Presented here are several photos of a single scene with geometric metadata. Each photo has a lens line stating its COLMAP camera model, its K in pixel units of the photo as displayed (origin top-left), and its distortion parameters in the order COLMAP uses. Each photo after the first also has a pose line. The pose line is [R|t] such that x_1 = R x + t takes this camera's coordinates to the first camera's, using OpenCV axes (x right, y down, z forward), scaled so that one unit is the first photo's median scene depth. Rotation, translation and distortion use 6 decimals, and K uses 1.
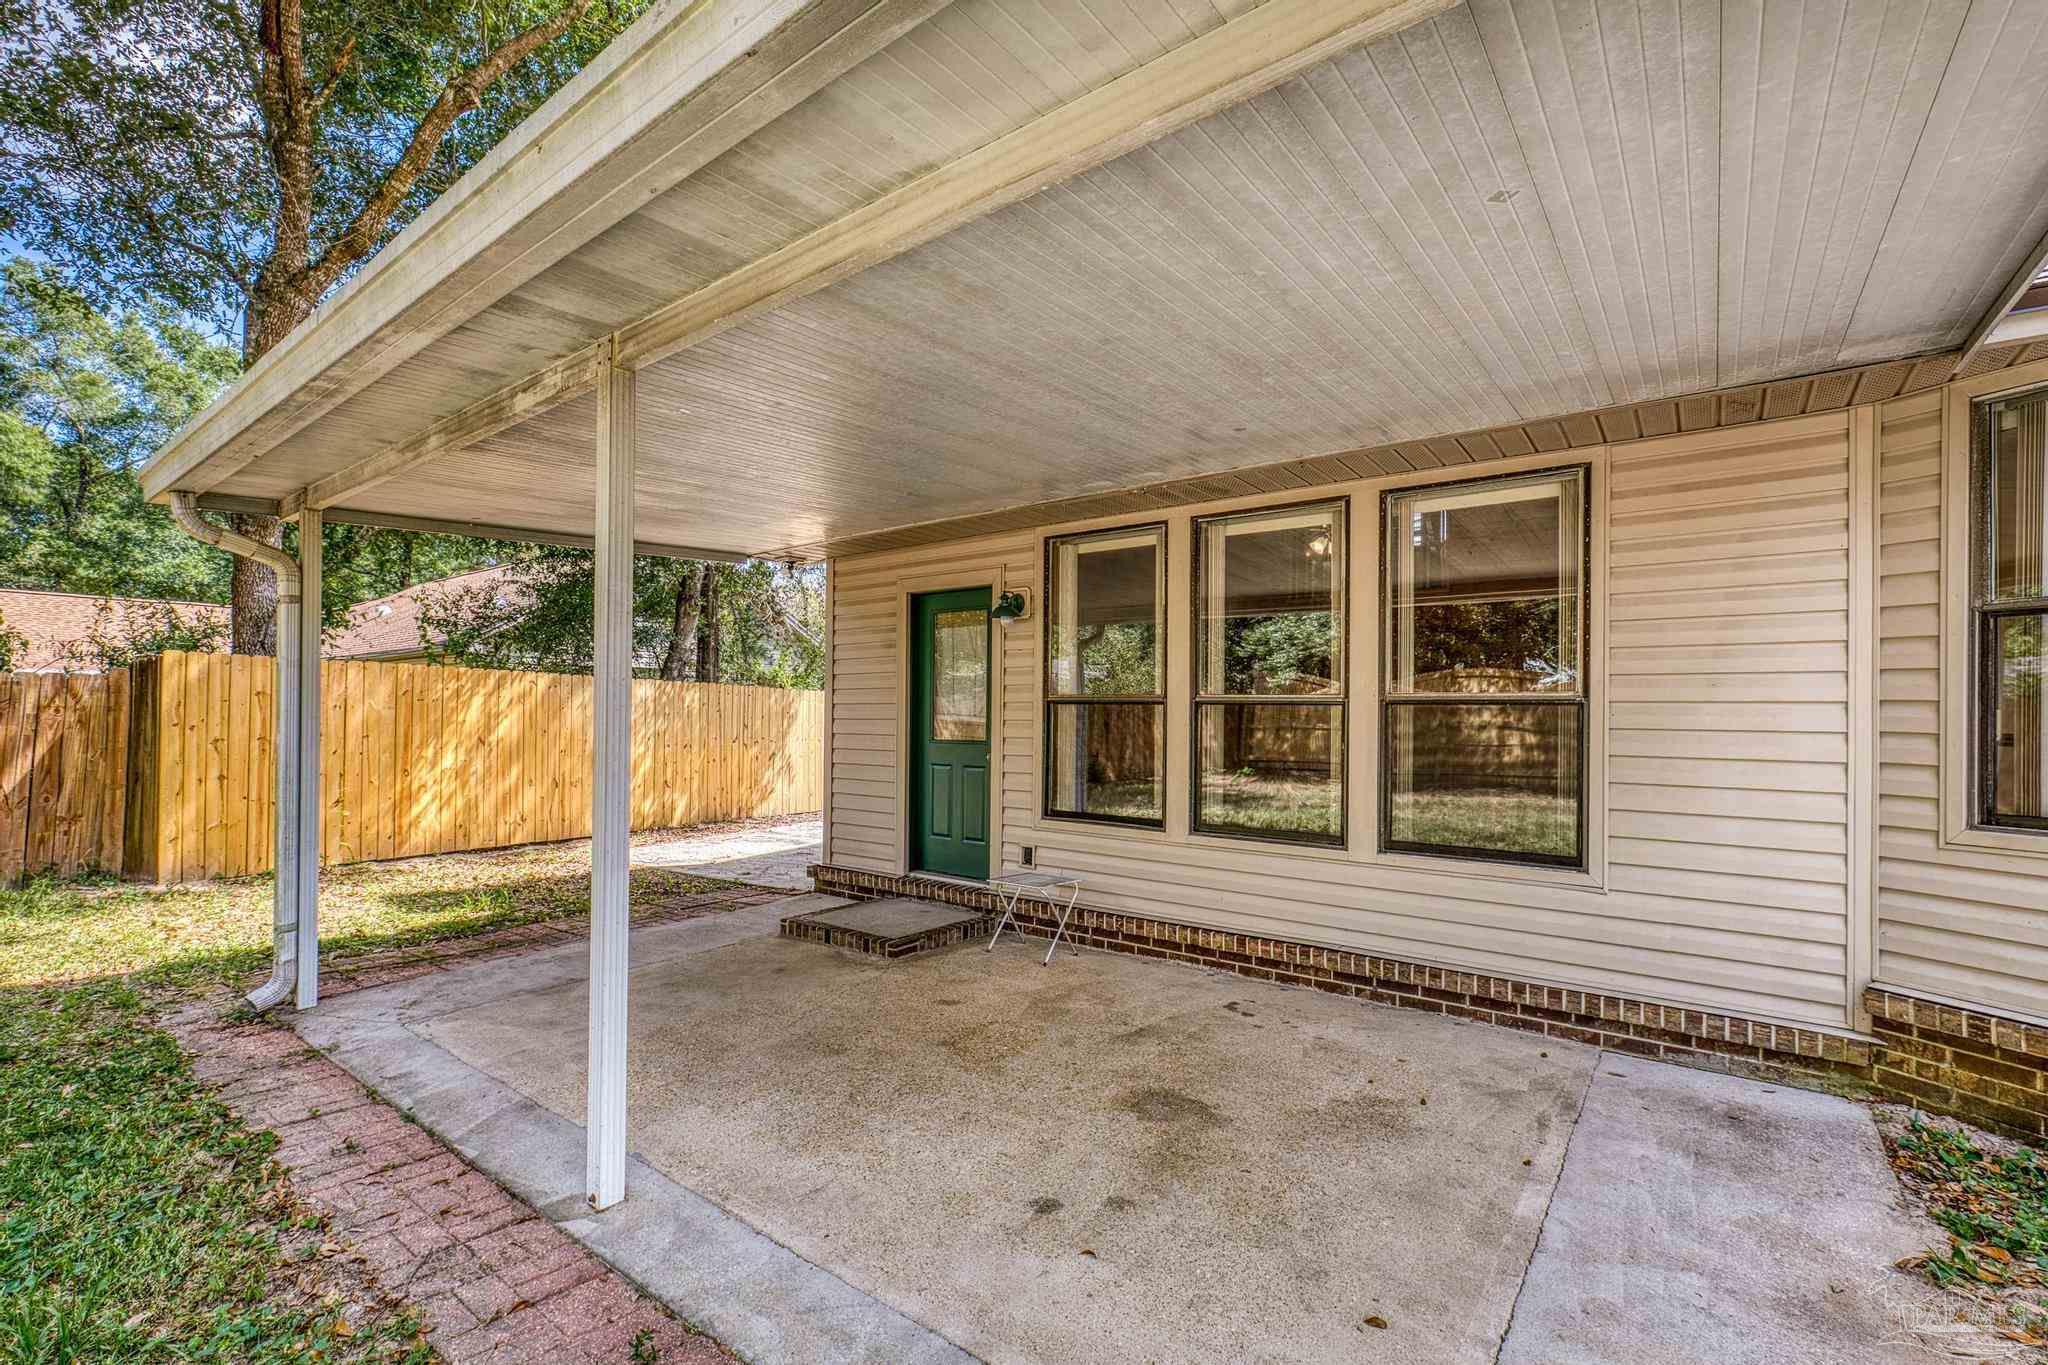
lens RADIAL K [[901.0, 0, 1019.3], [0, 901.0, 713.7], [0, 0, 1]] dist [0.000865, 0.000126]
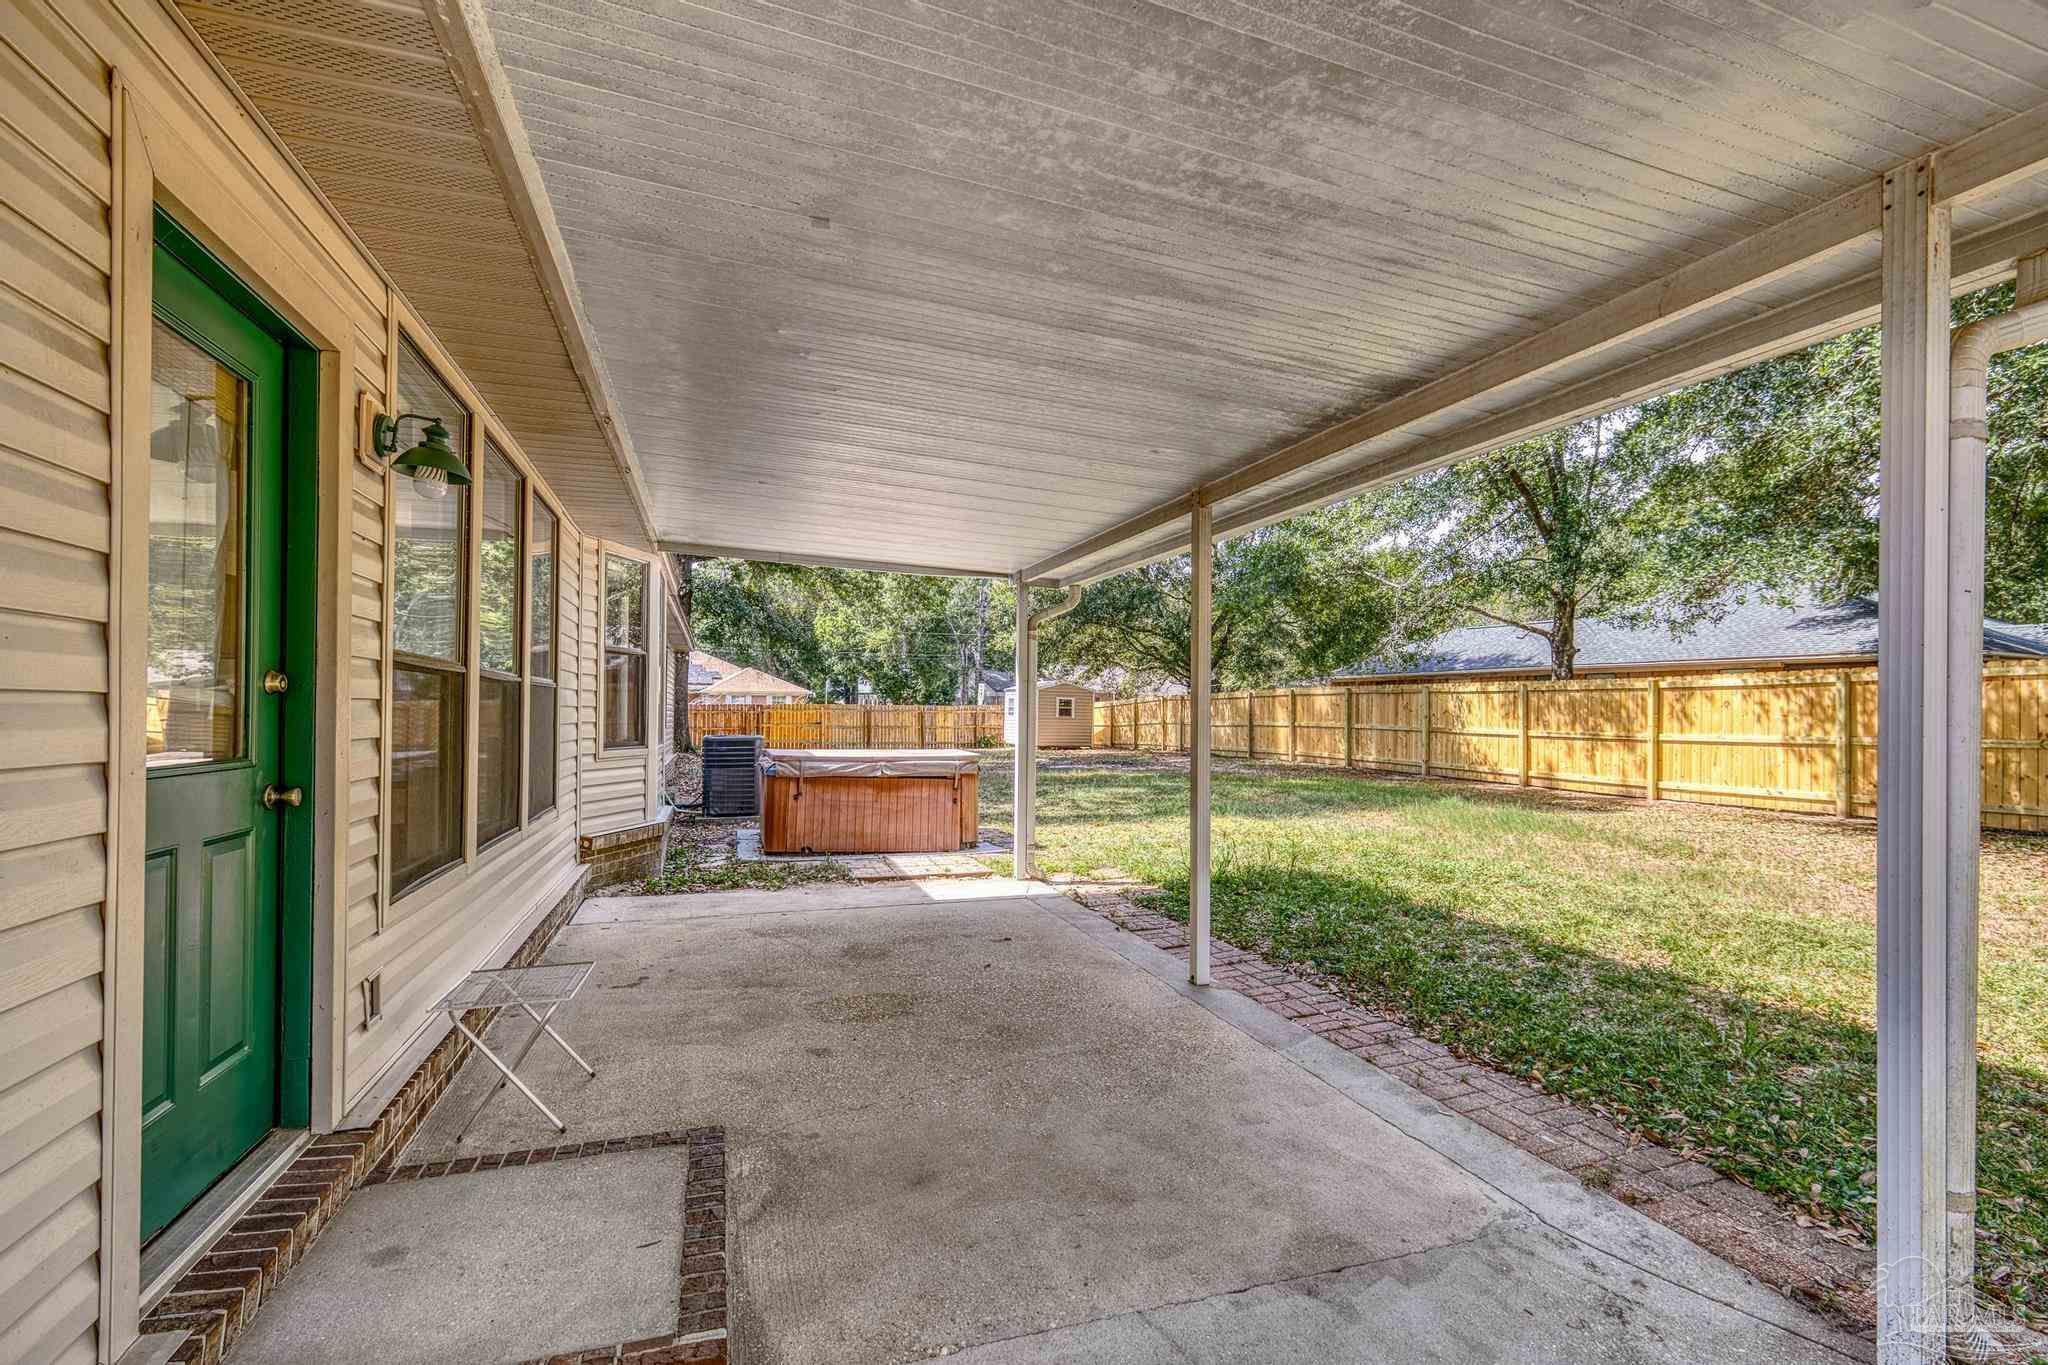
lens RADIAL K [[901.0, 0, 1019.3], [0, 901.0, 713.7], [0, 0, 1]] dist [0.000865, 0.000126]
pose [[-0.831039, -0.014477, 0.556026, -0.755053], [-0.016640, 0.999861, 0.001162, 0.014669], [-0.555965, -0.008287, -0.831164, 1.767011]]
